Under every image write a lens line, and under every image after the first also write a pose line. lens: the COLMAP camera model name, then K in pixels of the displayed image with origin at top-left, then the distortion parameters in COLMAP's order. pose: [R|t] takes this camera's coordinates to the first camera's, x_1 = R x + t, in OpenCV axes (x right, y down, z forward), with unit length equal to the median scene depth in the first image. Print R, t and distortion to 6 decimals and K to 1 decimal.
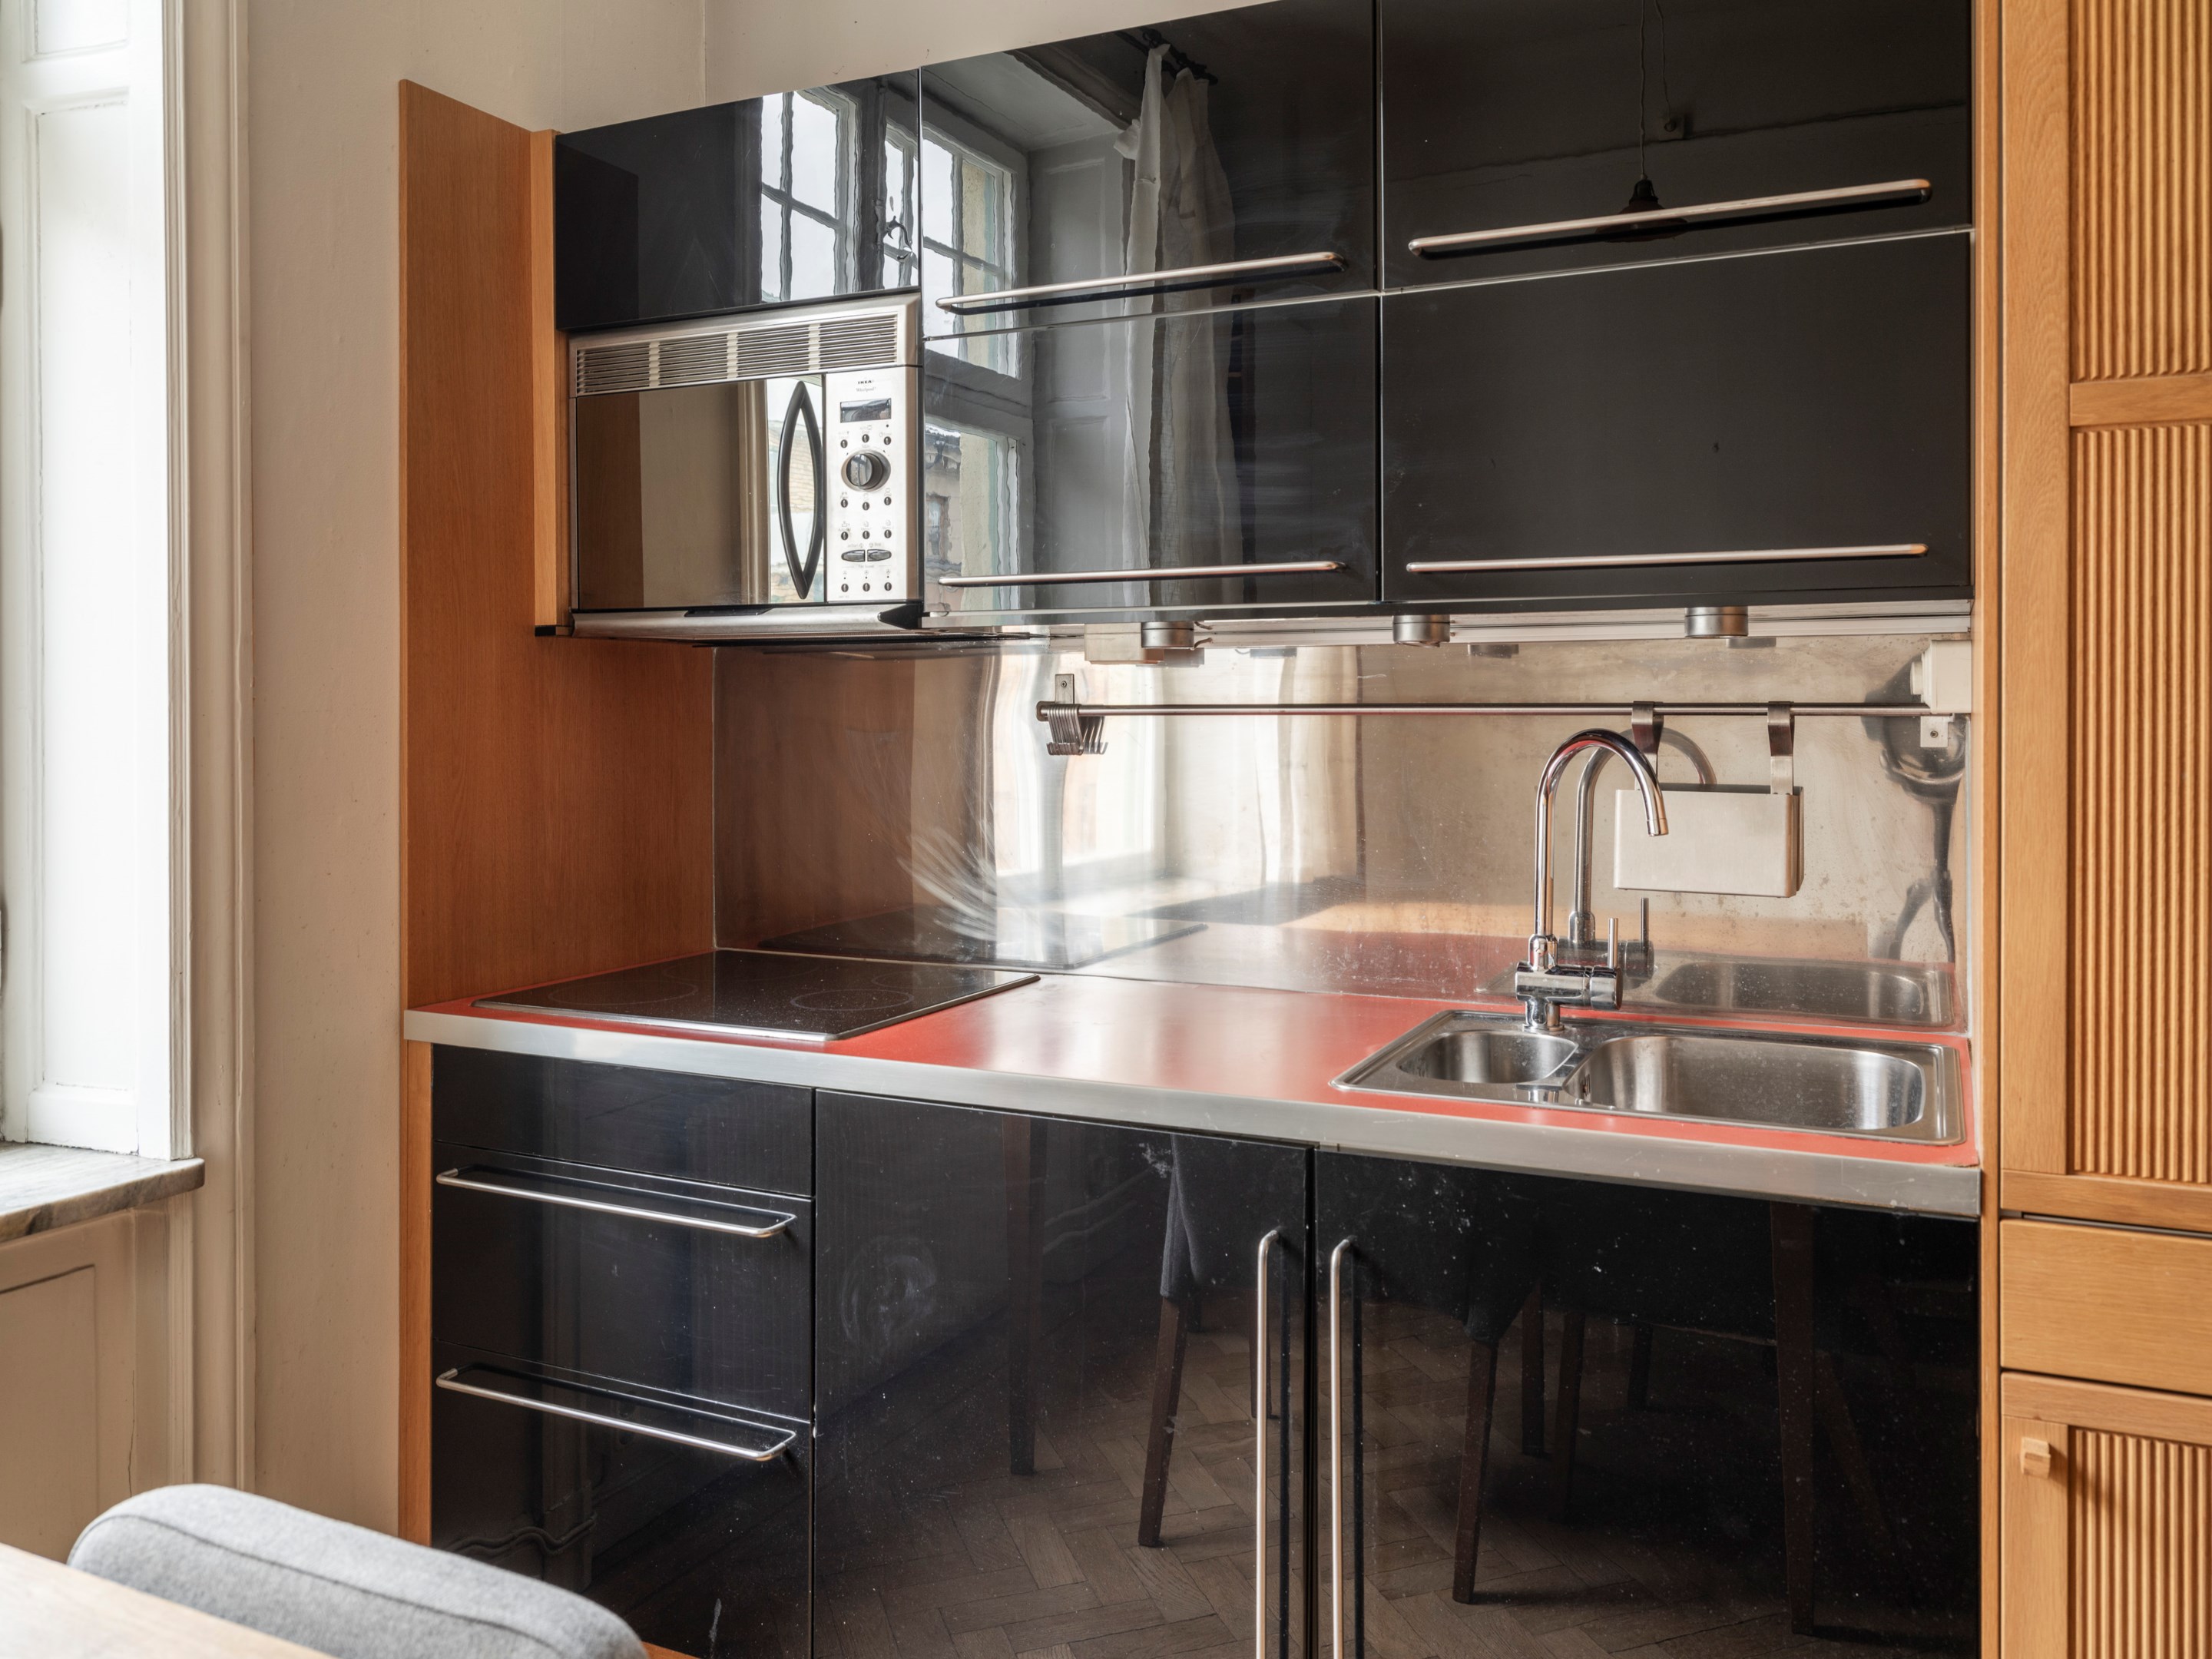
lens RADIAL K [[1669.0, 0, 1206.5], [0, 1669.0, 710.5], [0, 0, 1]] dist [0.004328, -0.009007]
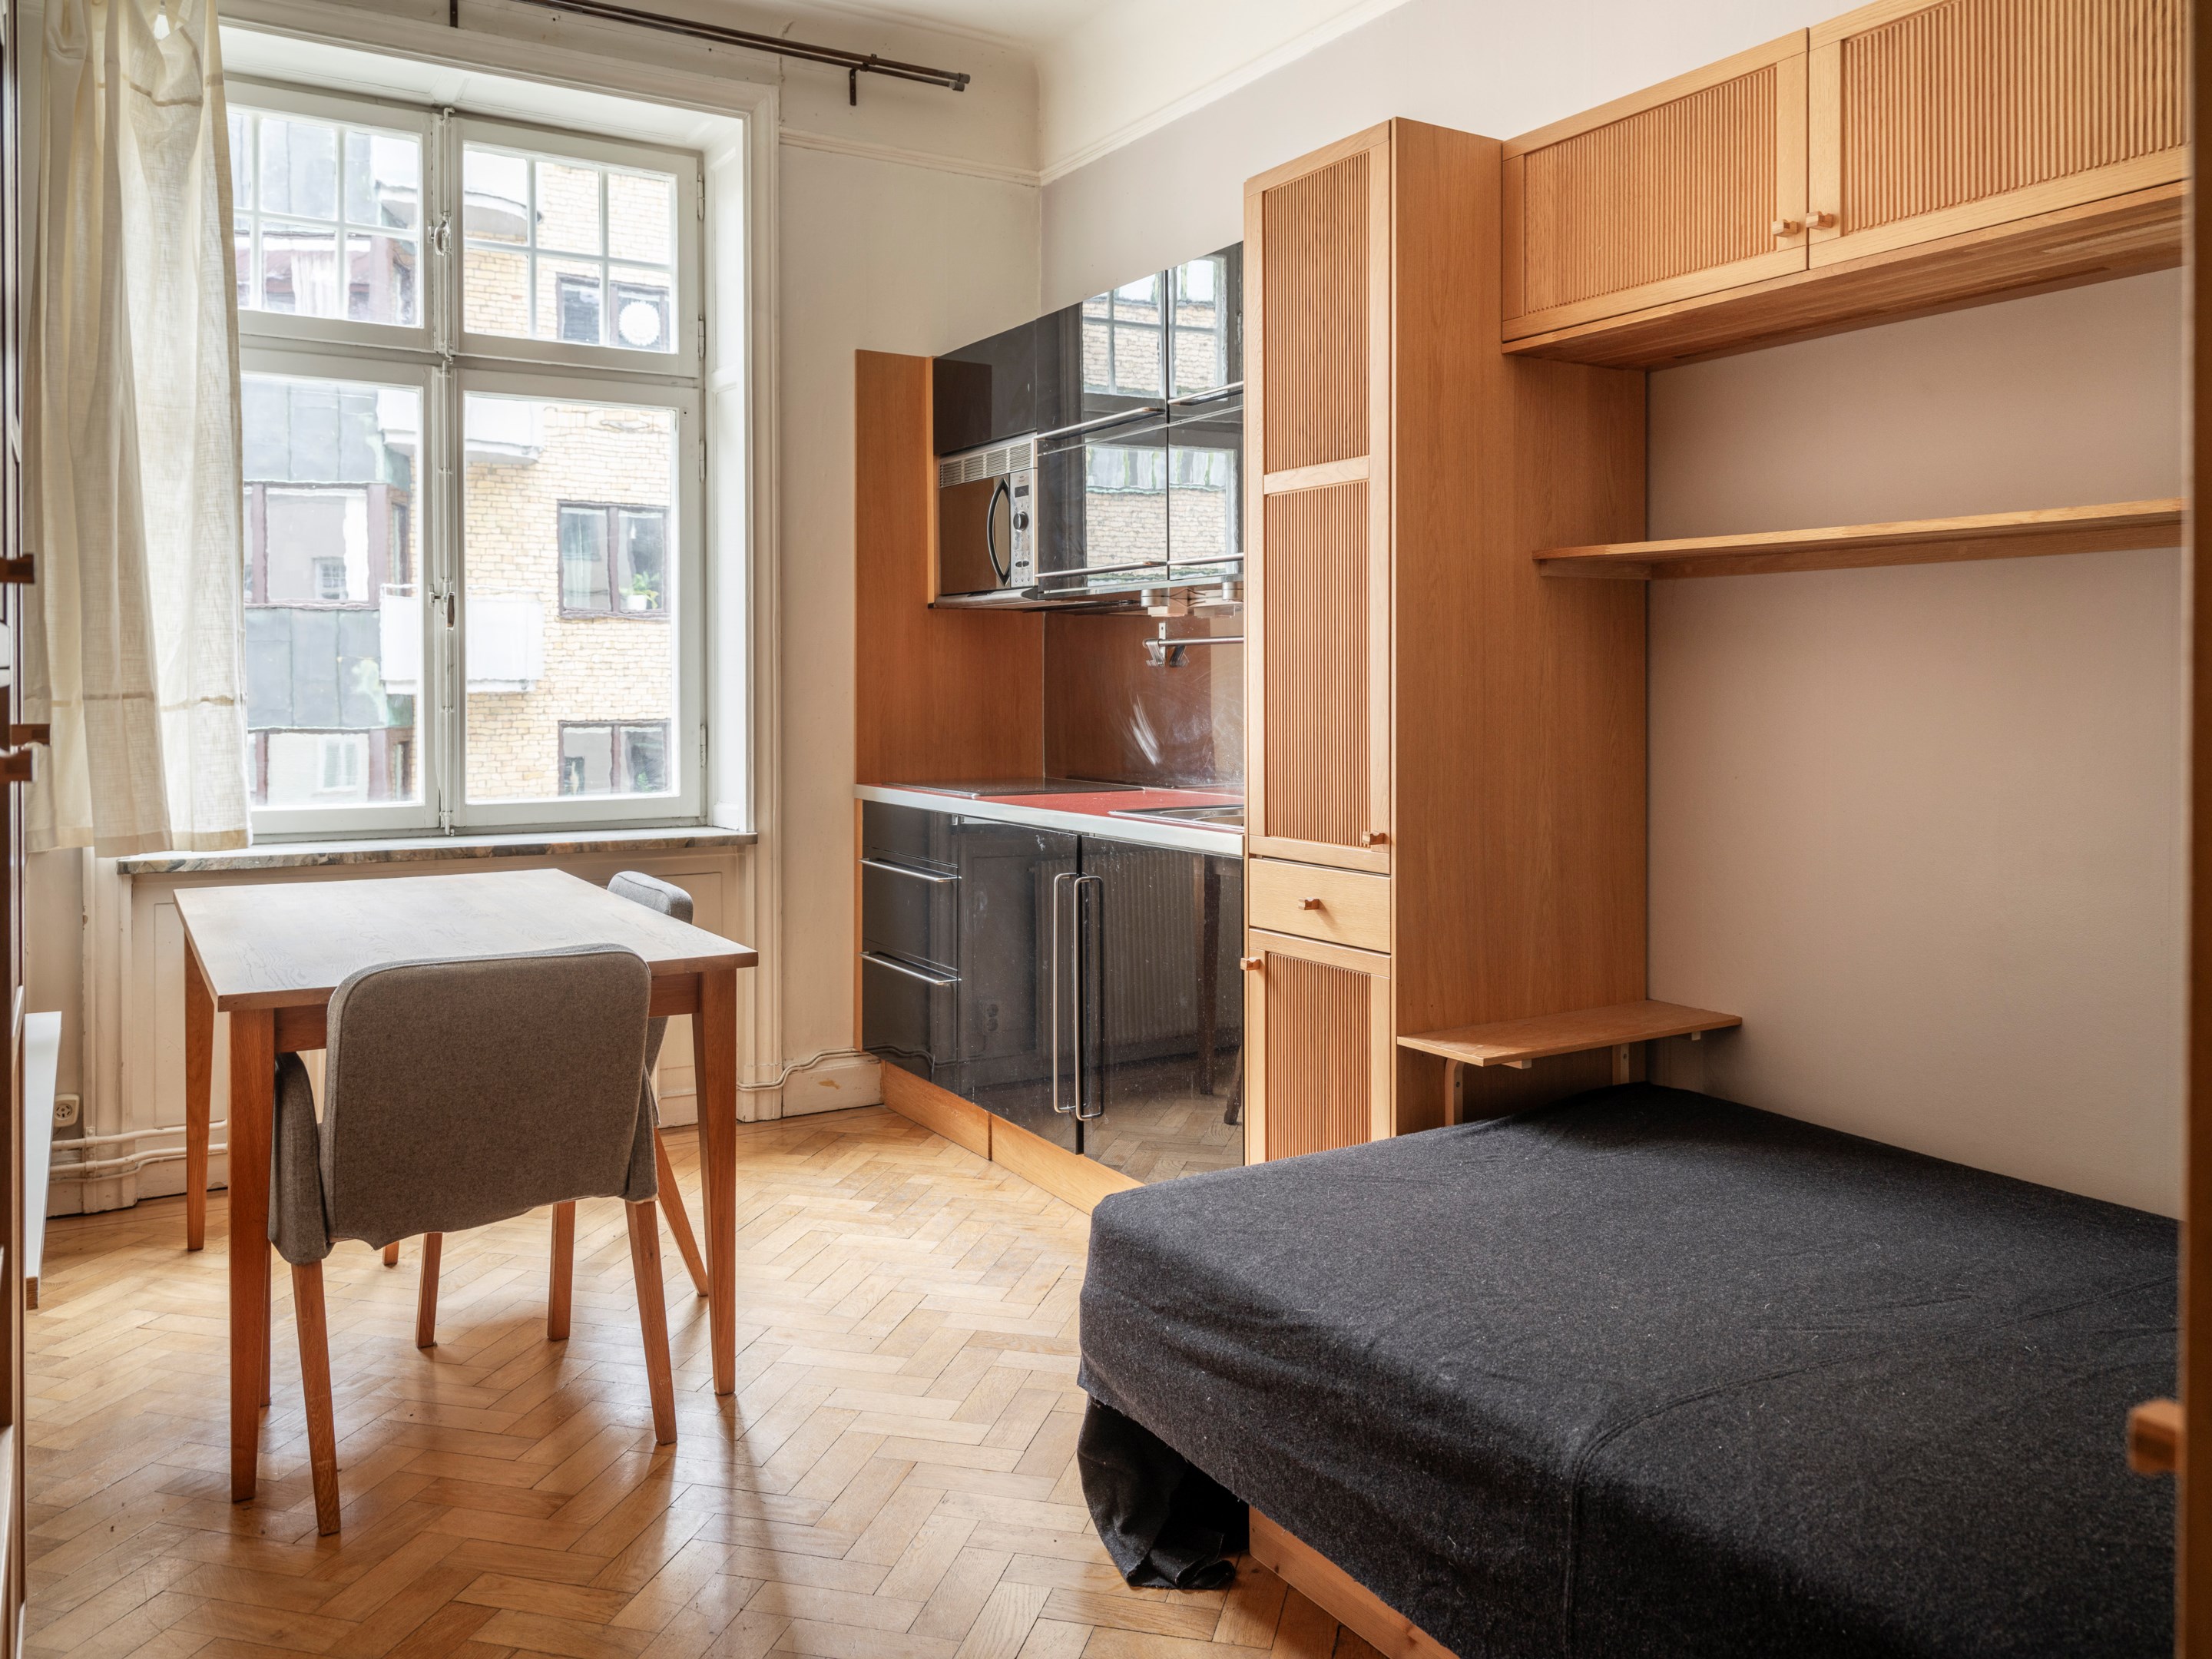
lens RADIAL K [[1757.1, 0, 1153.8], [0, 1757.1, 694.0], [0, 0, 1]] dist [-0.000214, -0.002411]
pose [[0.823791, 0.003051, -0.566885, 1.131970], [-0.001293, 0.999993, 0.003504, 0.056045], [0.566892, -0.002154, 0.823789, -0.651074]]
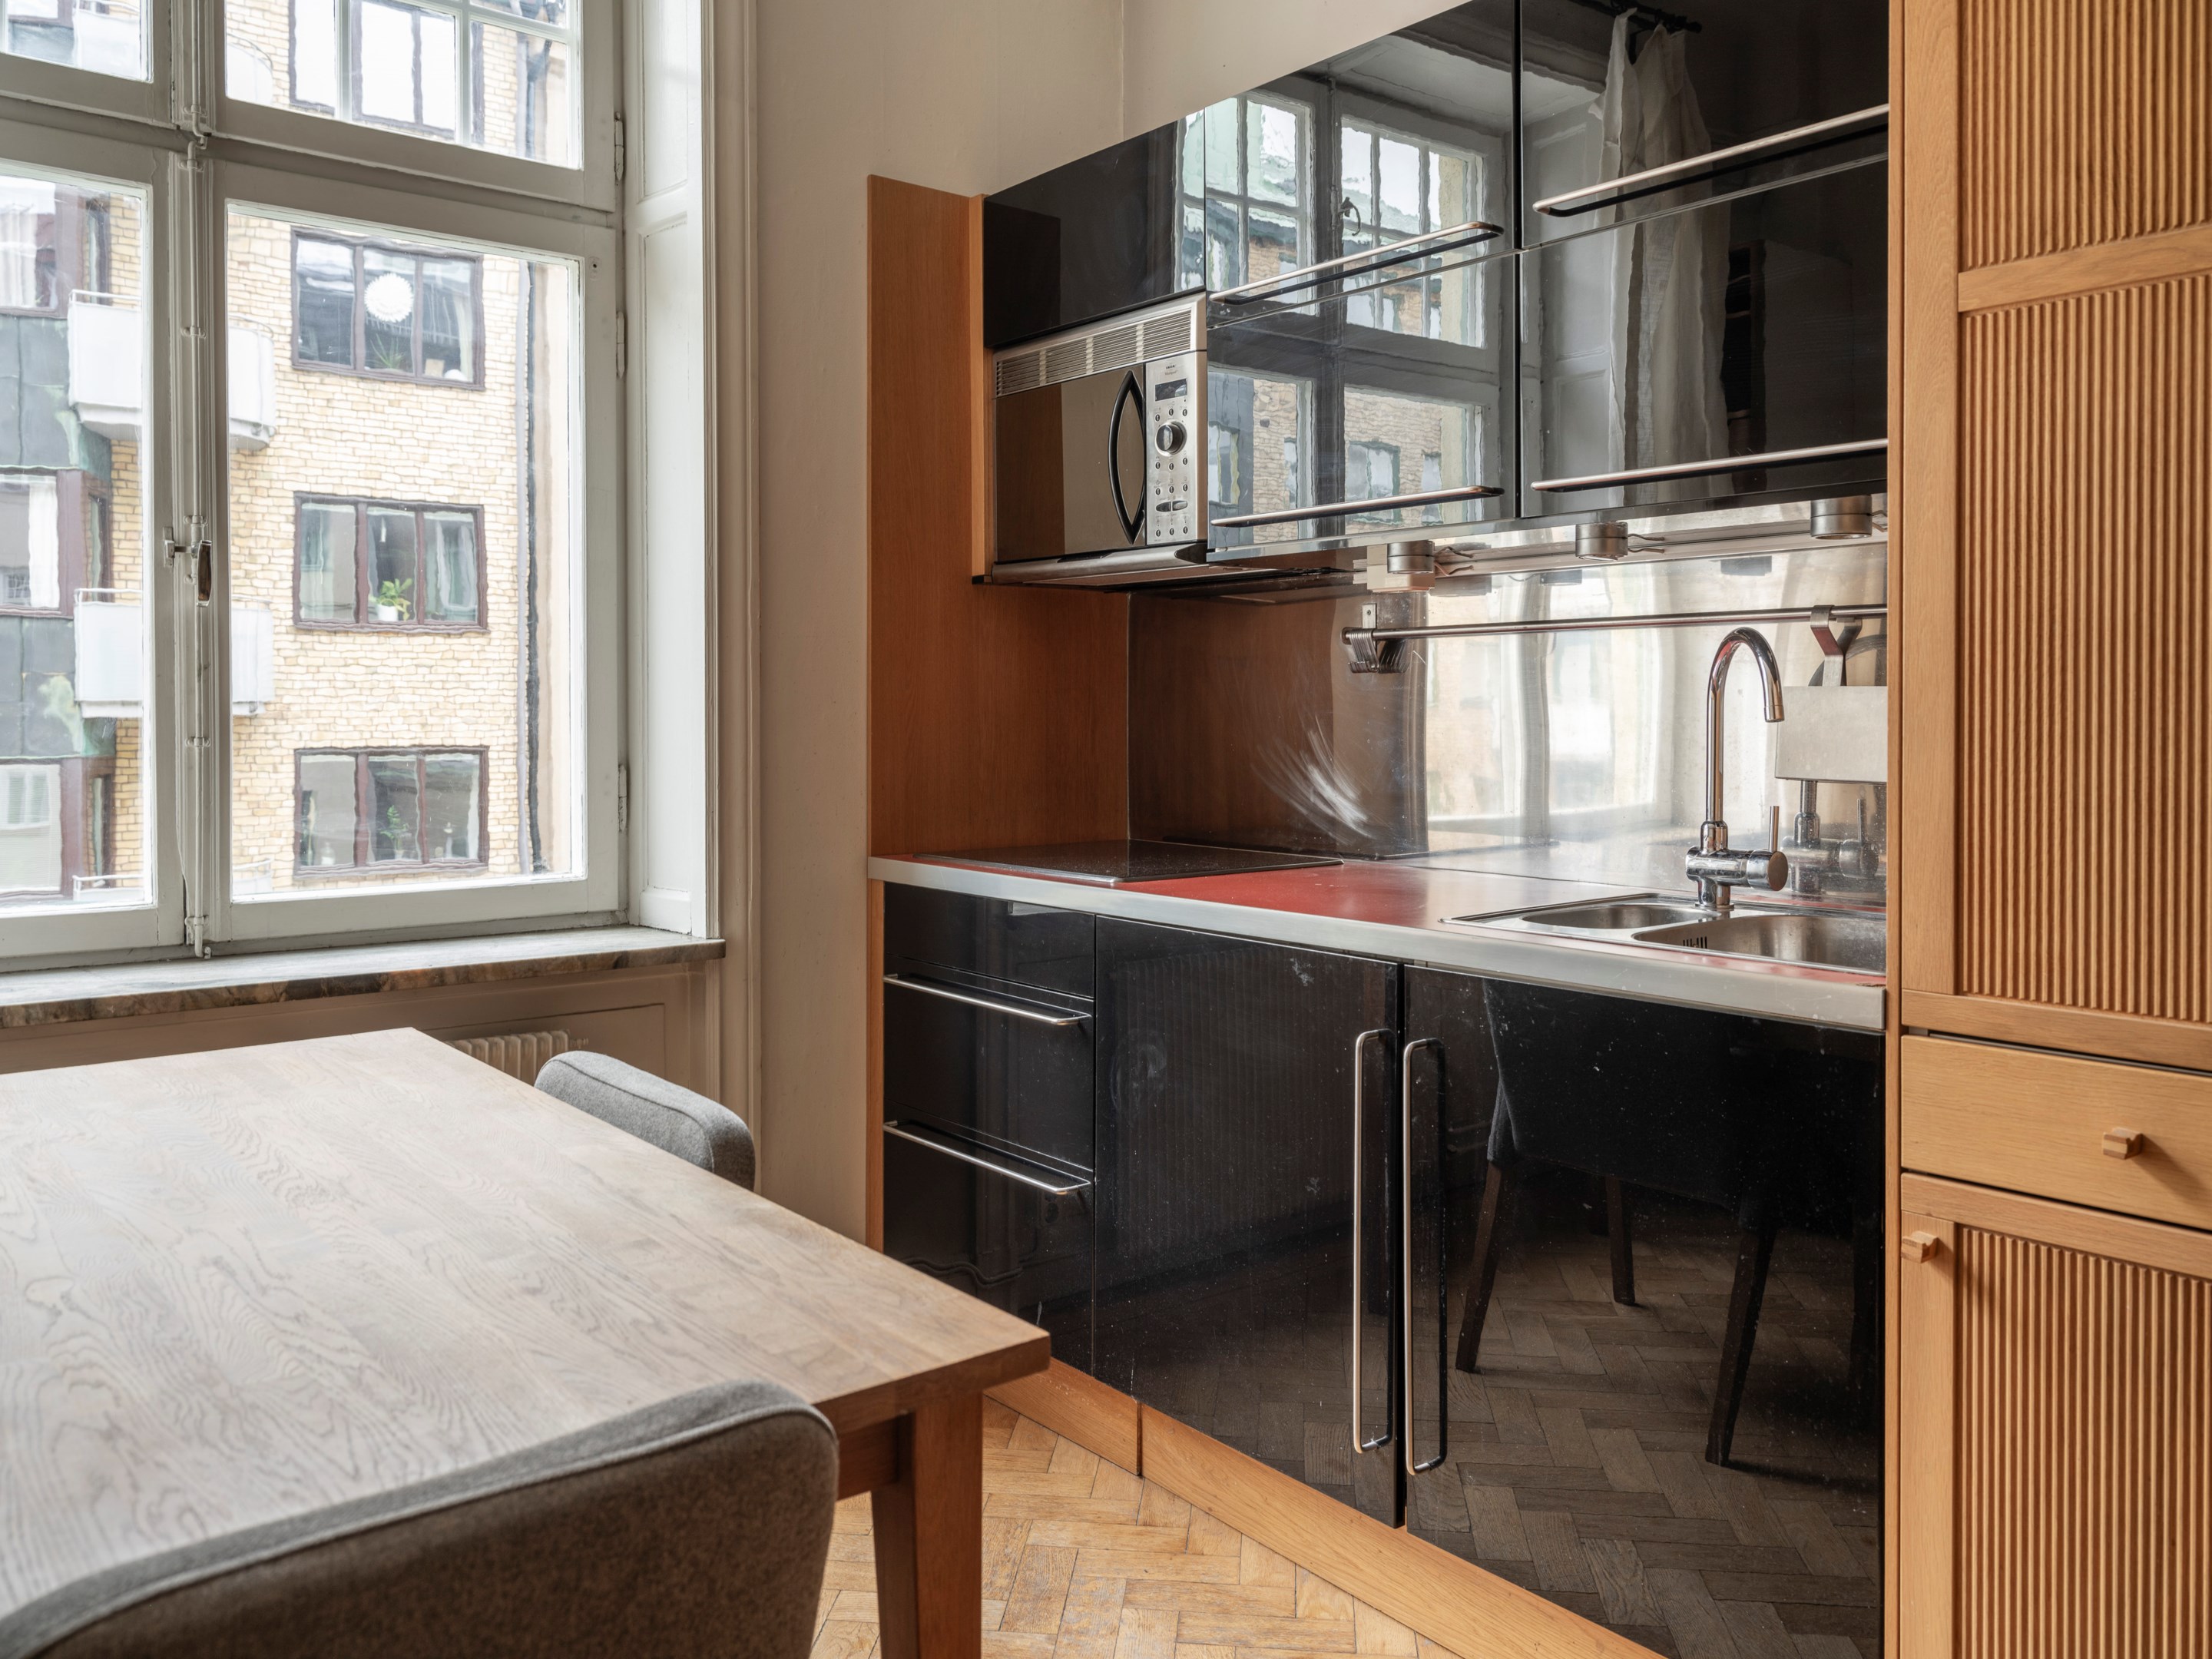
lens RADIAL K [[1757.1, 0, 1127.0], [0, 1757.1, 723.9], [0, 0, 1]] dist [-0.000214, -0.002411]
pose [[0.888066, 0.003903, -0.459700, 0.374826], [-0.000793, 0.999975, 0.006958, 0.061433], [0.459715, -0.005814, 0.888047, -0.183584]]
